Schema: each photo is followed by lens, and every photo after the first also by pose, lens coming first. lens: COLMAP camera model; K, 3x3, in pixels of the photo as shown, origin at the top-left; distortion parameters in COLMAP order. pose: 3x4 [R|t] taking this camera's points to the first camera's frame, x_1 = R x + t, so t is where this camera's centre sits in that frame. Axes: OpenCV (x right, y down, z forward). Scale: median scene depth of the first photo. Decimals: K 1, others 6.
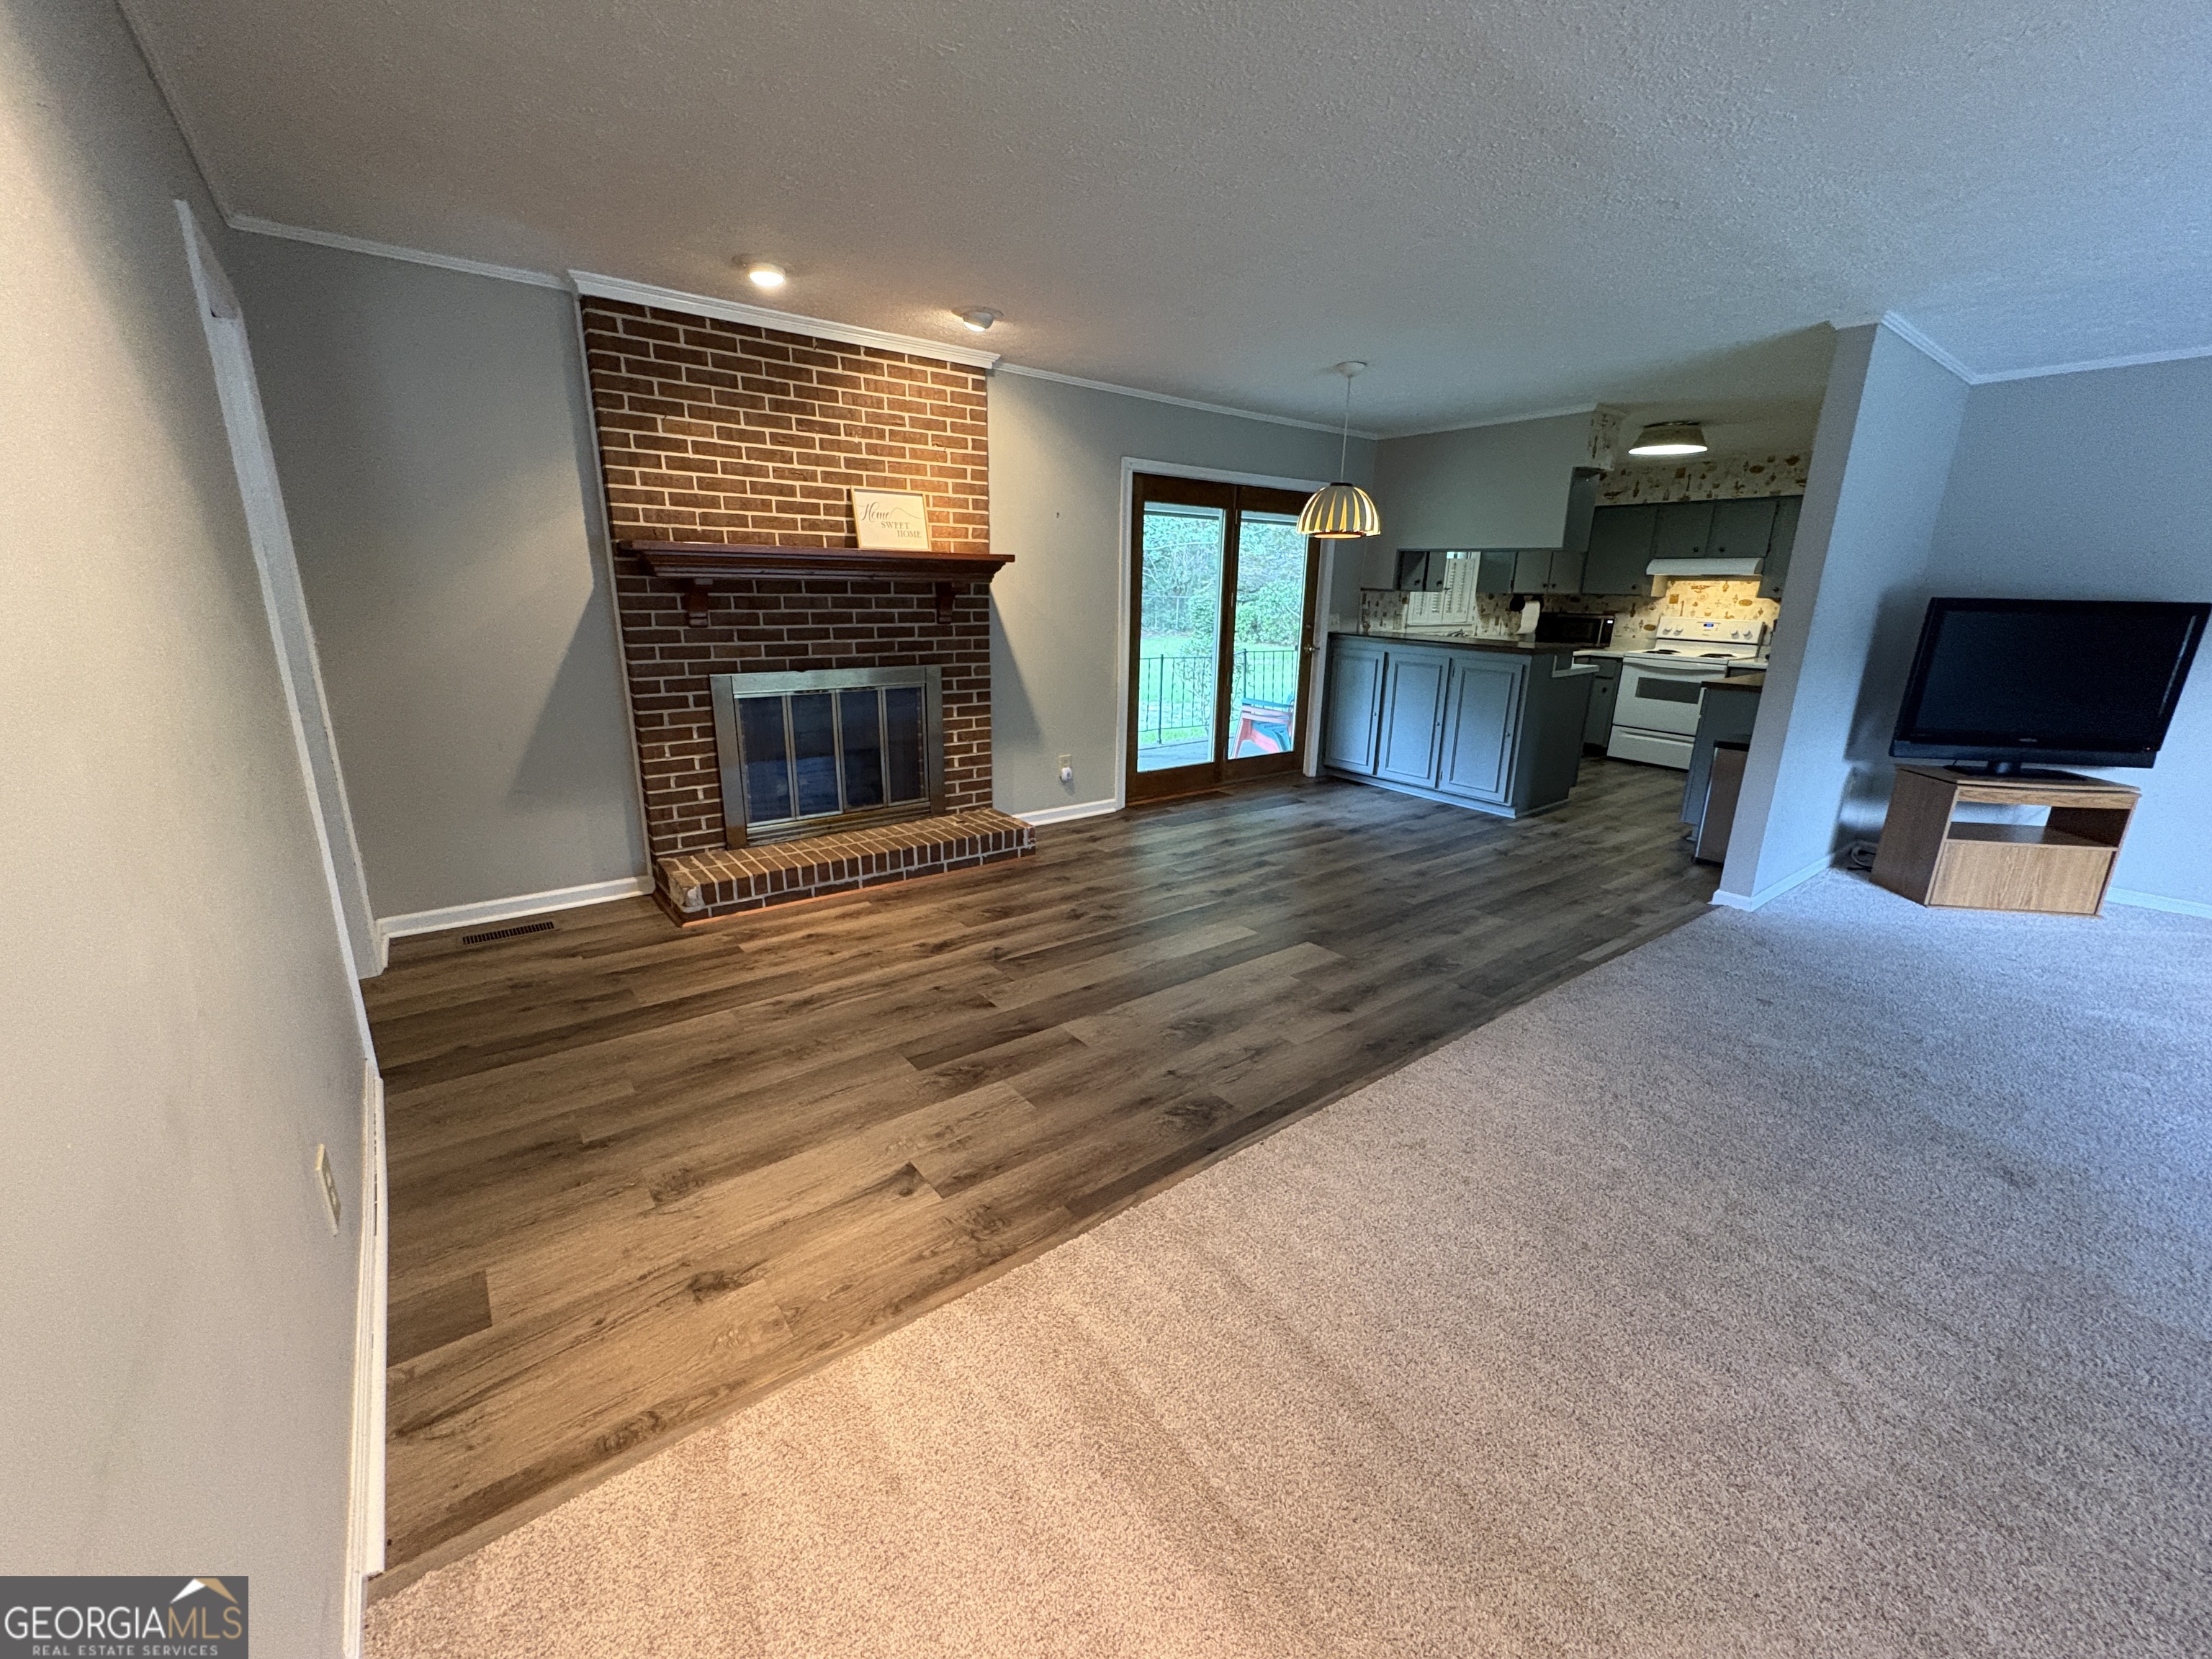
lens RADIAL K [[885.5, 0, 1100.9], [0, 885.5, 827.3], [0, 0, 1]] dist [0.001782, 0.000320]
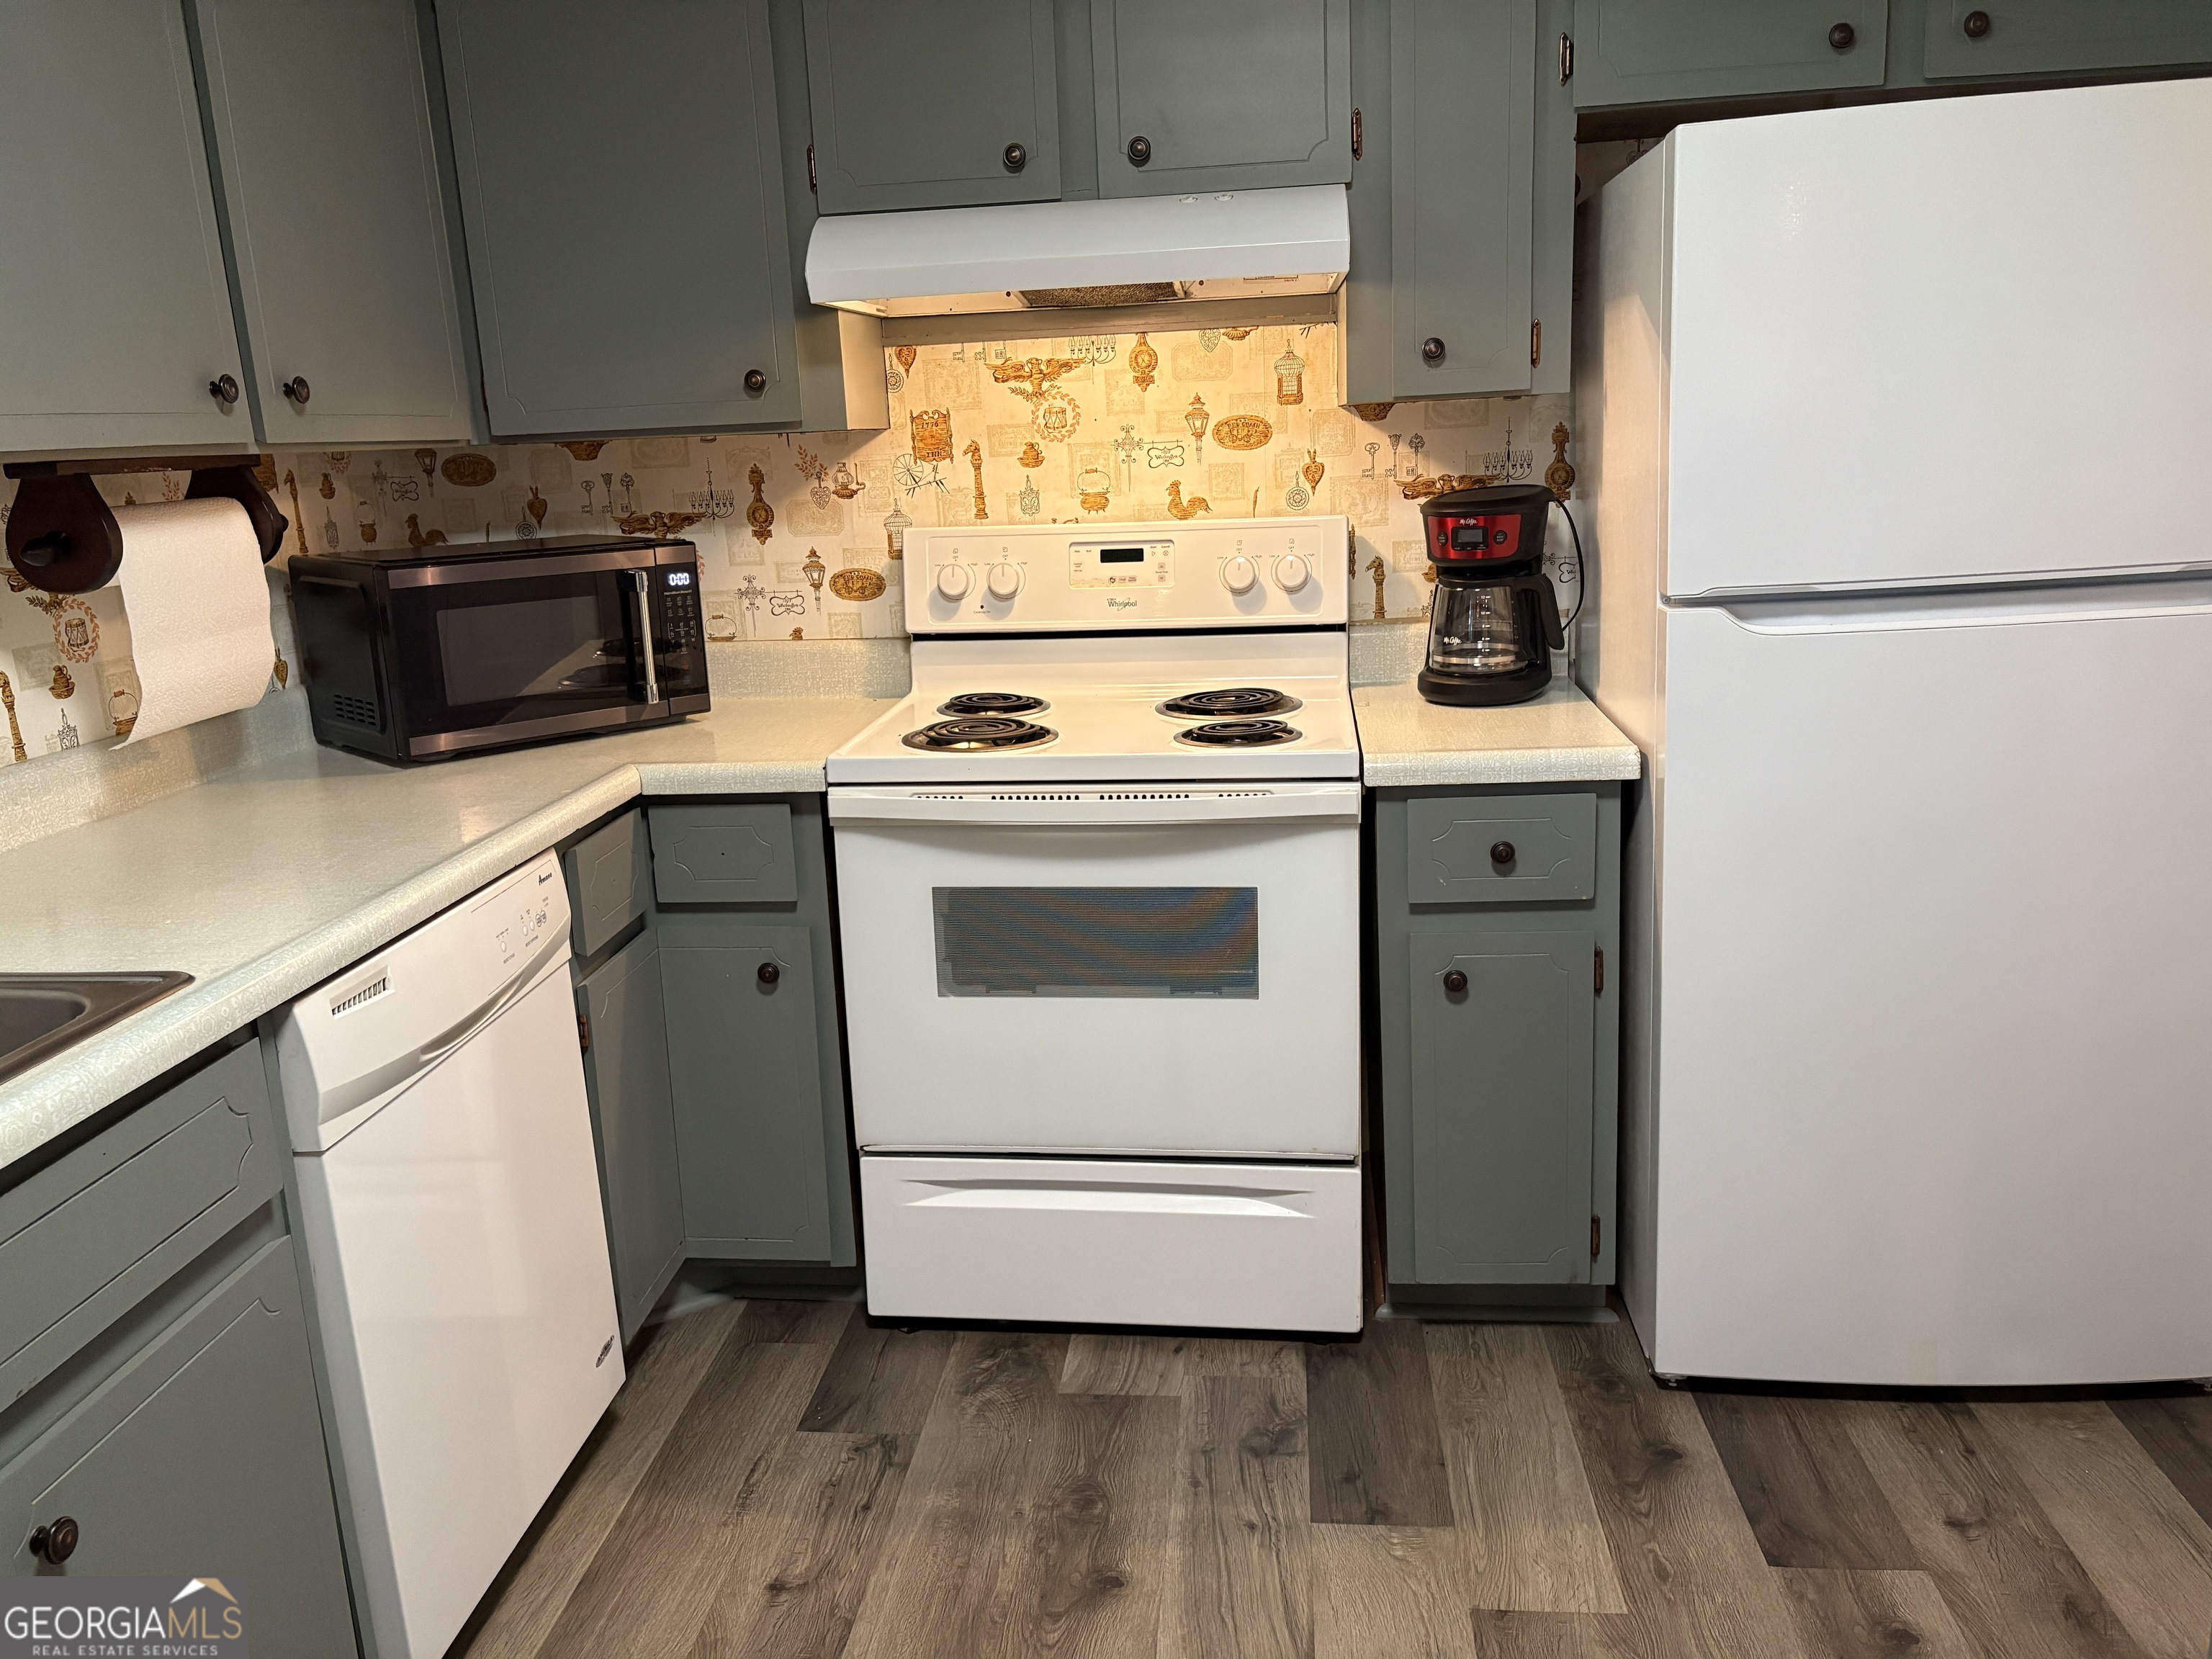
lens RADIAL K [[1657.4, 0, 1106.0], [0, 1657.4, 829.5], [0, 0, 1]] dist [0.069902, -0.075289]
pose [[0.682405, -0.223272, 0.696041, 0.726389], [0.249125, 0.966240, 0.065701, -0.345939], [-0.687211, 0.128567, 0.714990, 1.326162]]
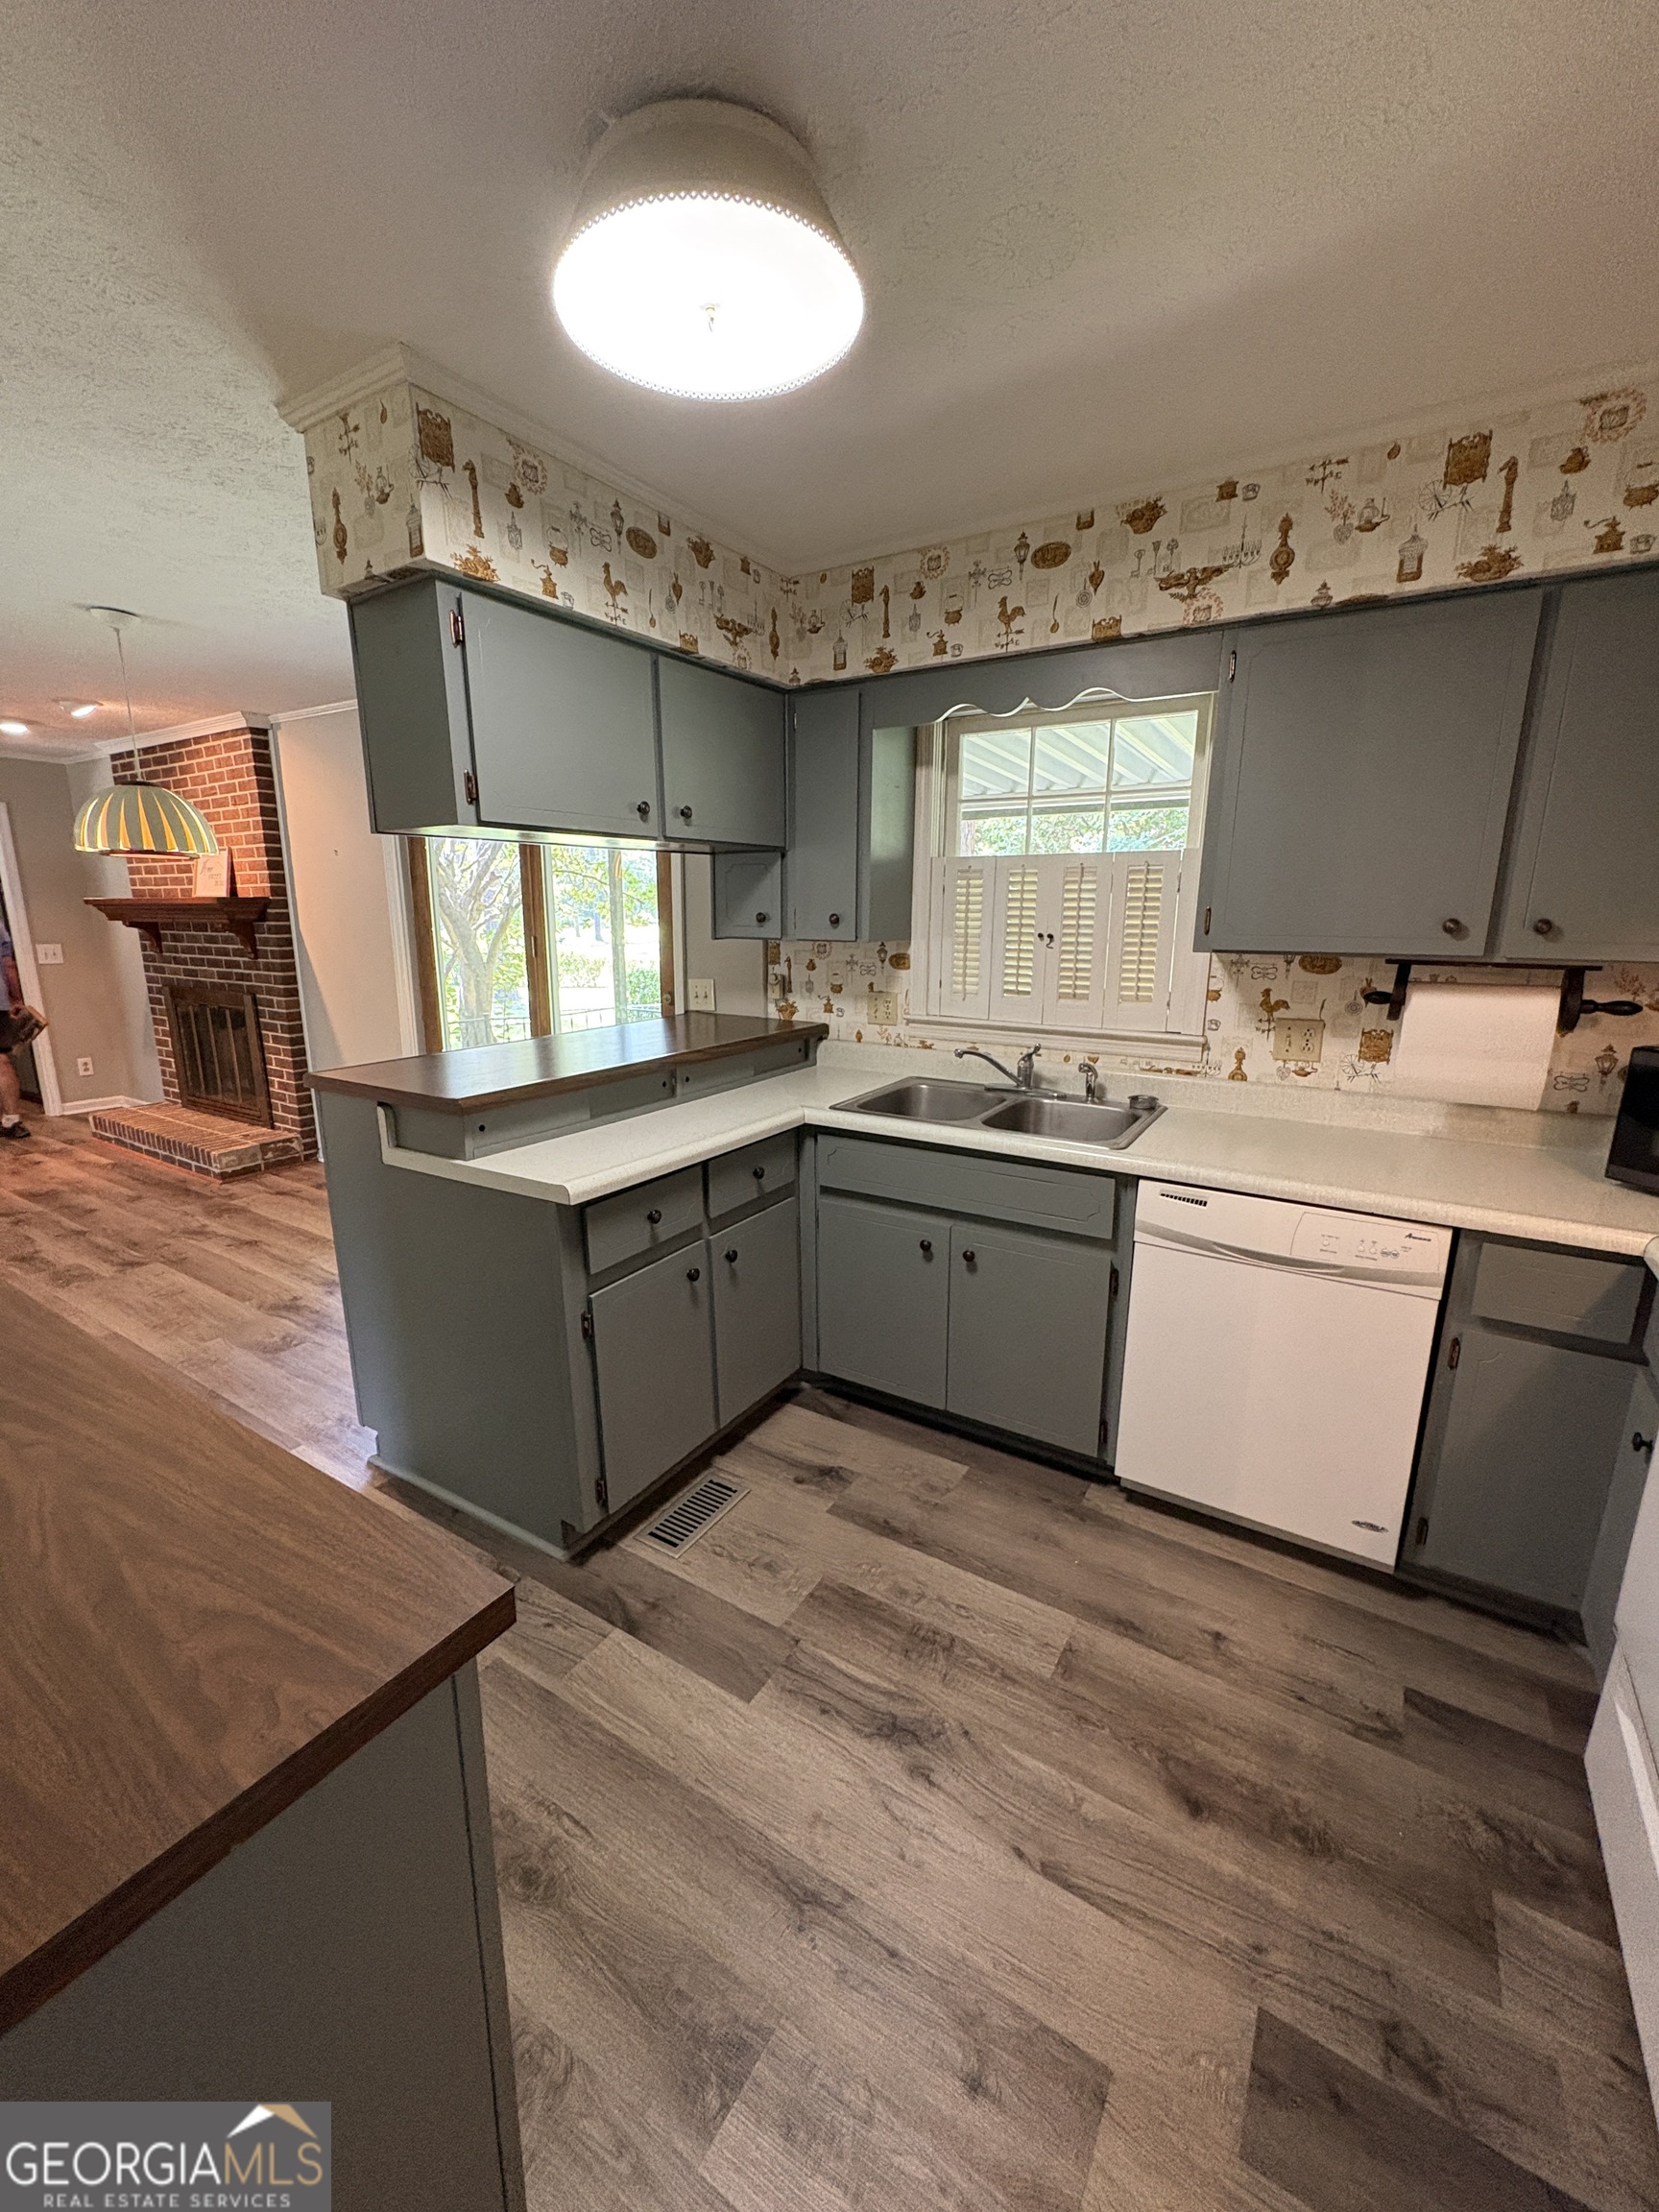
lens RADIAL K [[885.5, 0, 834.6], [0, 885.5, 1107.5], [0, 0, 1]] dist [0.001782, 0.000320]
pose [[0.347531, 0.188414, -0.918544, 1.241671], [-0.247107, 0.963378, 0.104117, -0.376785], [0.904522, 0.190795, 0.381362, 1.378192]]
